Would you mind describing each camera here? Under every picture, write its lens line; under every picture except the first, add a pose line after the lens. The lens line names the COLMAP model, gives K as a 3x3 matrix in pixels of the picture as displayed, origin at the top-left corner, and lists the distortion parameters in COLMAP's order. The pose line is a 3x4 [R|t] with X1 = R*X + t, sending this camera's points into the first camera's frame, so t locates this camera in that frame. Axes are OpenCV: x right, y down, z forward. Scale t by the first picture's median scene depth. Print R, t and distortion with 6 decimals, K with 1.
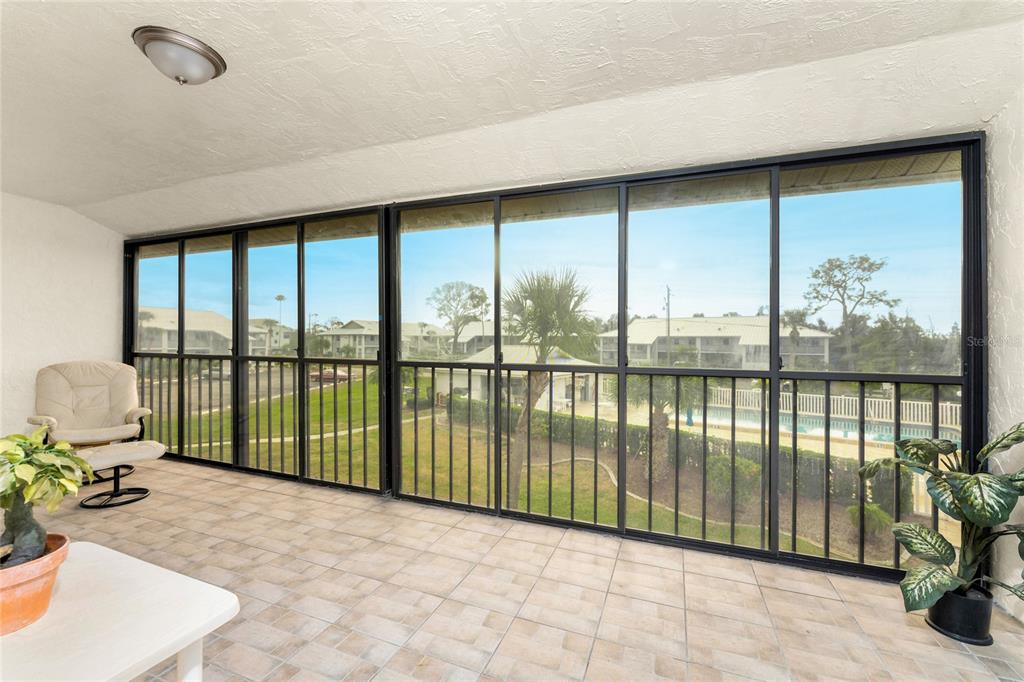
lens RADIAL K [[438.0, 0, 473.1], [0, 438.0, 338.7], [0, 0, 1]] dist [0.001913, -0.000307]
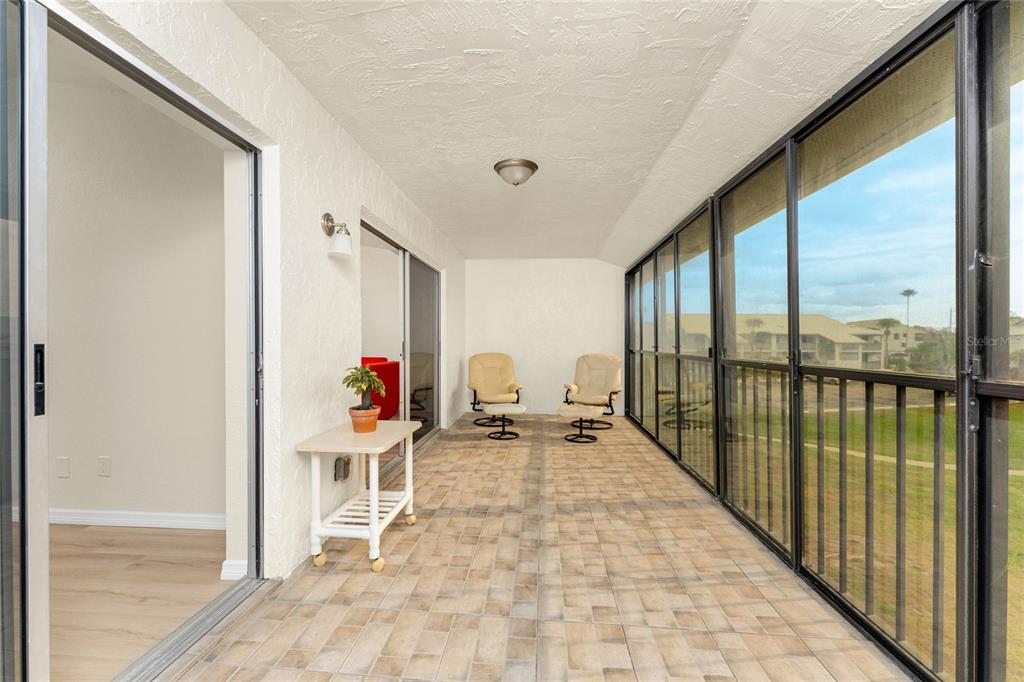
lens RADIAL K [[438.0, 0, 539.7], [0, 438.0, 345.6], [0, 0, 1]] dist [0.001913, -0.000307]
pose [[0.296465, 0.001440, -0.955043, 0.540857], [0.001756, 0.999996, 0.002053, 0.018293], [0.955042, -0.002286, 0.296462, 0.317933]]
